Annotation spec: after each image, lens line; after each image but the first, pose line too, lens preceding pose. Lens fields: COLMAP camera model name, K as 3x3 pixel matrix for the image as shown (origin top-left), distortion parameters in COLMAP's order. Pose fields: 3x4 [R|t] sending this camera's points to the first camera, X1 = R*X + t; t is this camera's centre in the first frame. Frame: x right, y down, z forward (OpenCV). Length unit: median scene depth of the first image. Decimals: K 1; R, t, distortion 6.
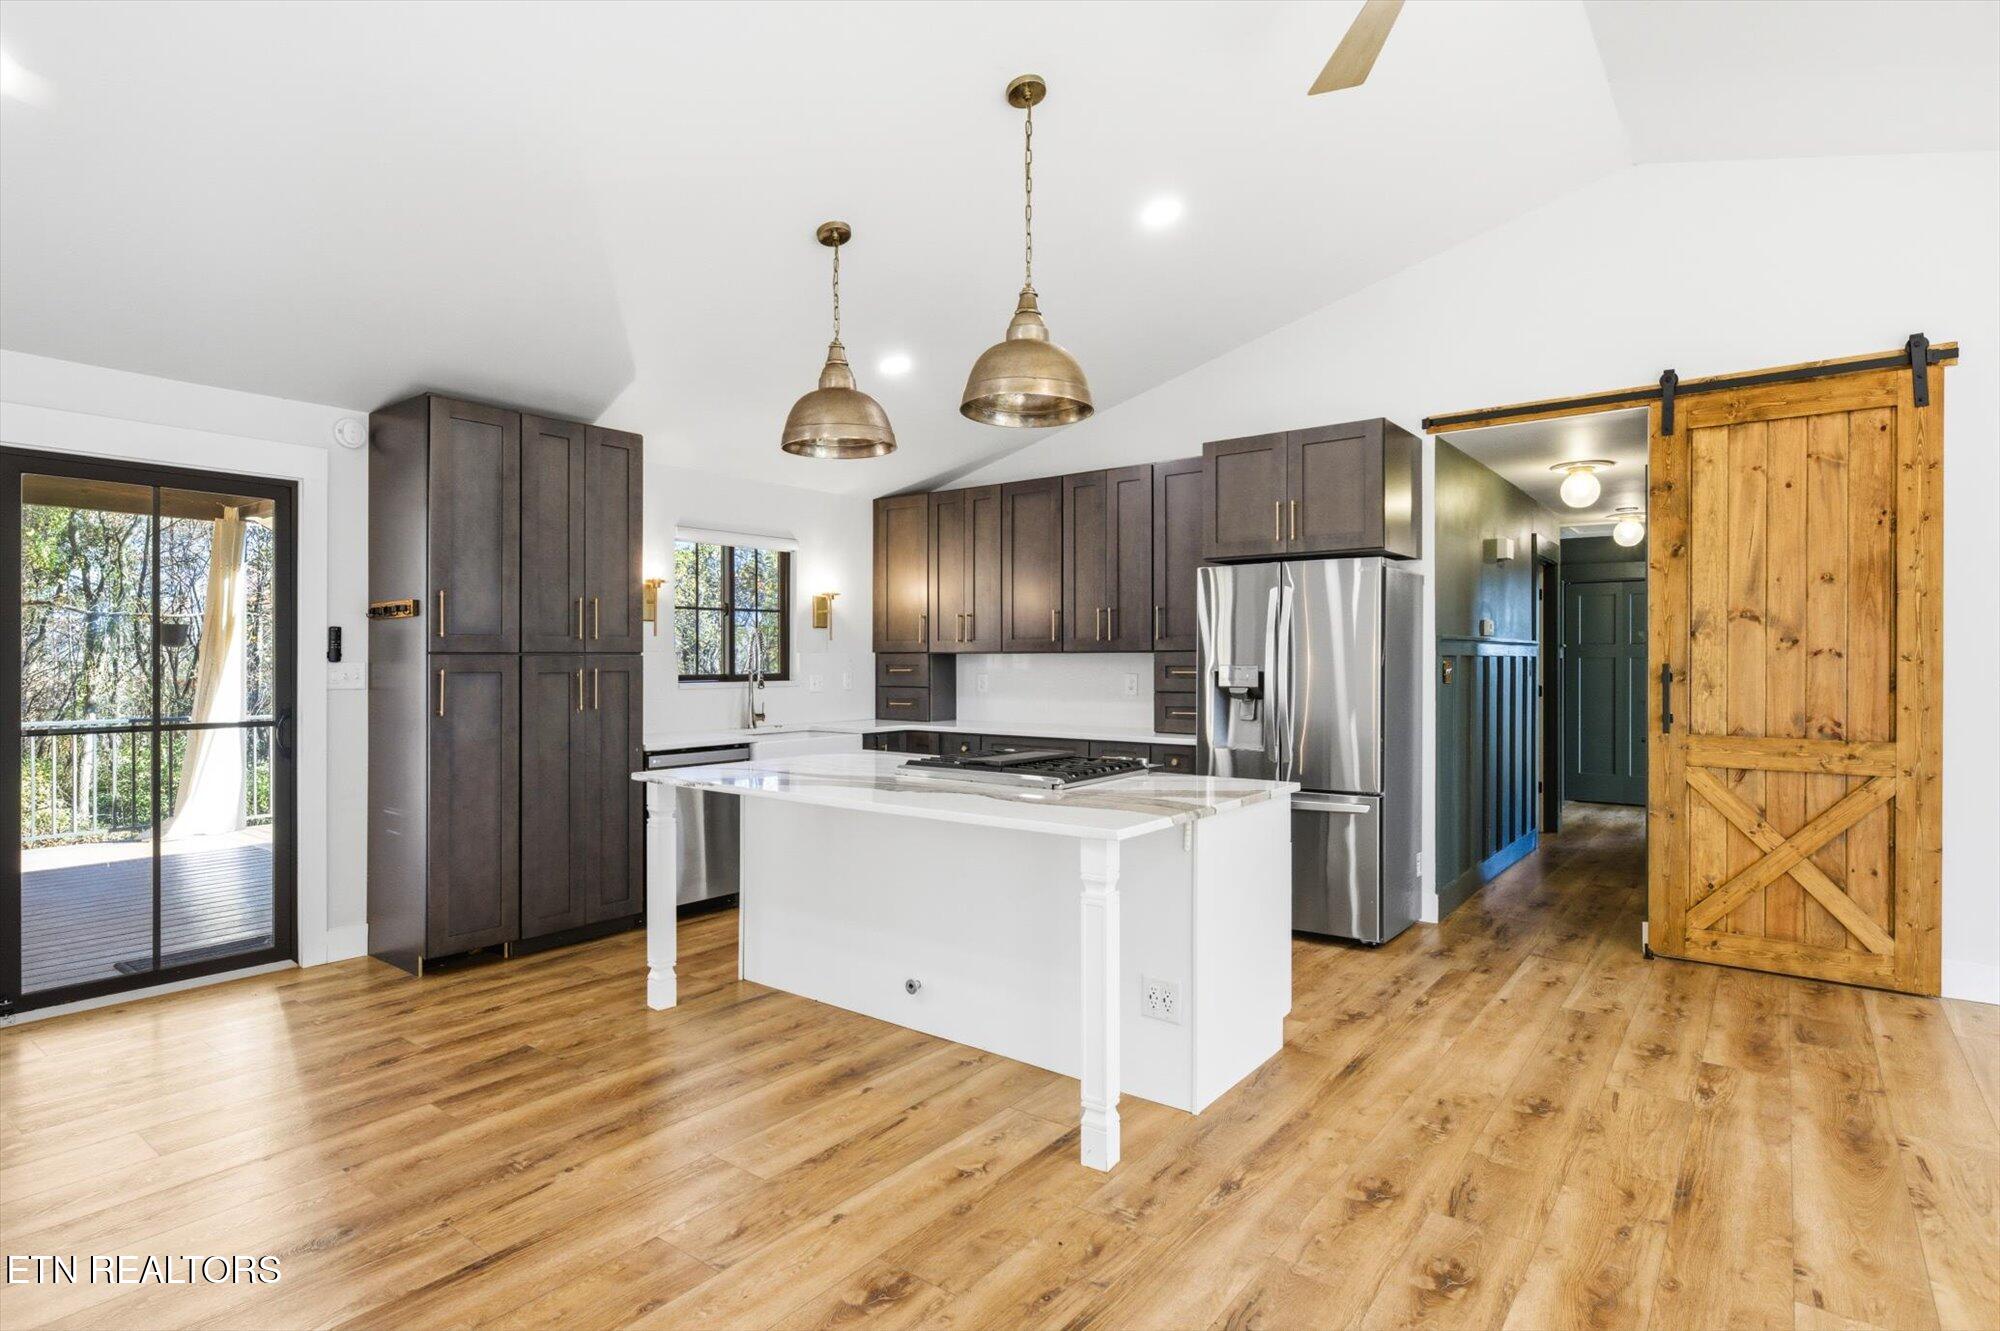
lens RADIAL K [[1025.1, 0, 1000.0], [0, 1025.1, 665.5], [0, 0, 1]] dist [0.000752, -0.000050]
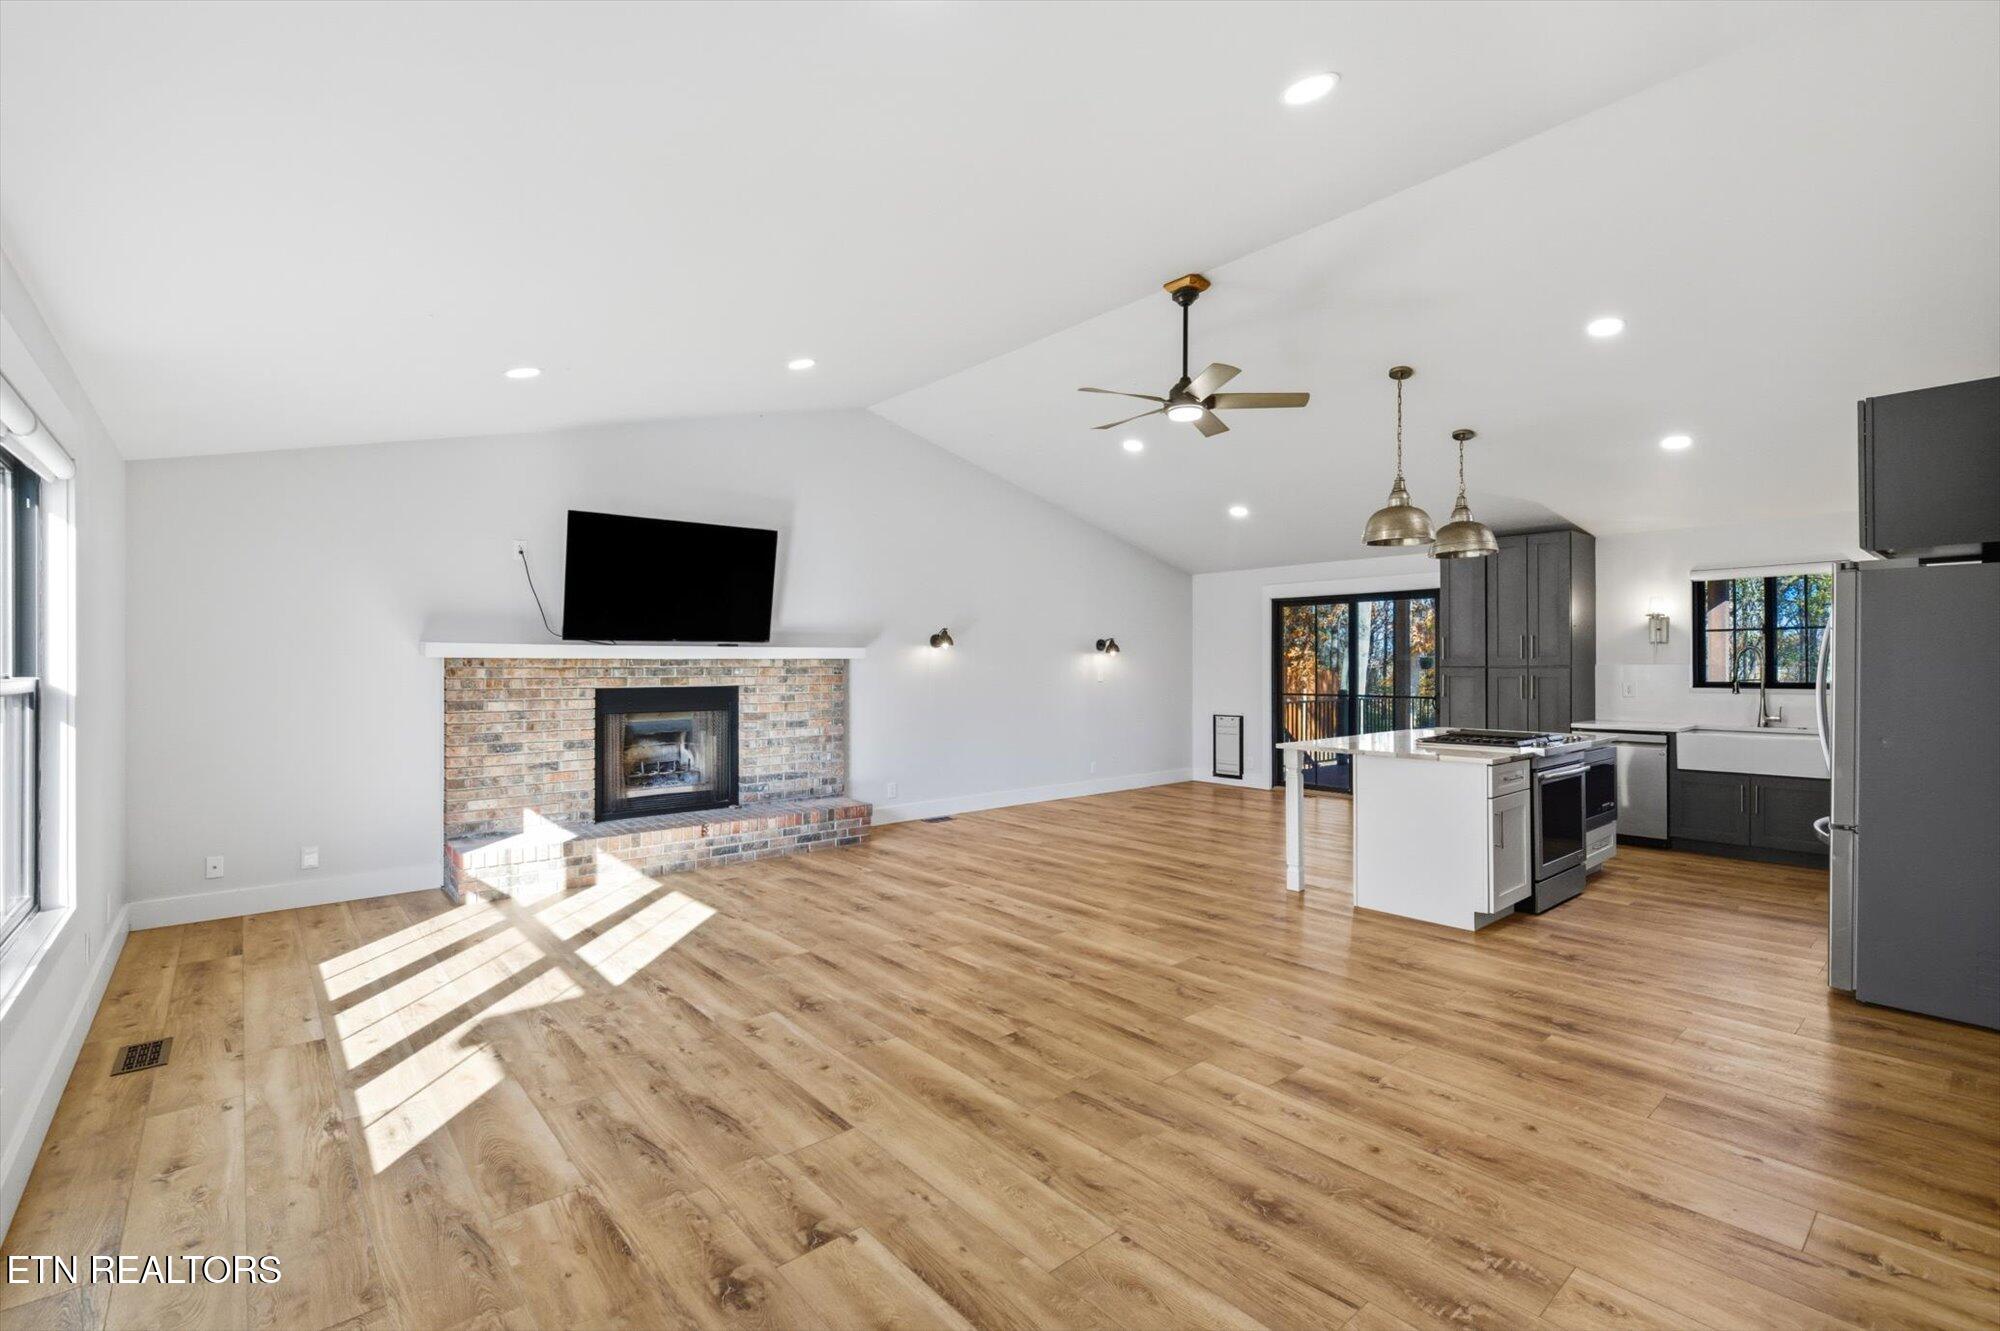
lens RADIAL K [[876.1, 0, 993.3], [0, 876.1, 660.7], [0, 0, 1]] dist [-0.000069, -0.000237]
pose [[-0.211177, -0.004003, -0.977440, 1.467630], [-0.002372, 0.999991, -0.003583, -0.016936], [0.977445, 0.001562, -0.211184, 0.503208]]
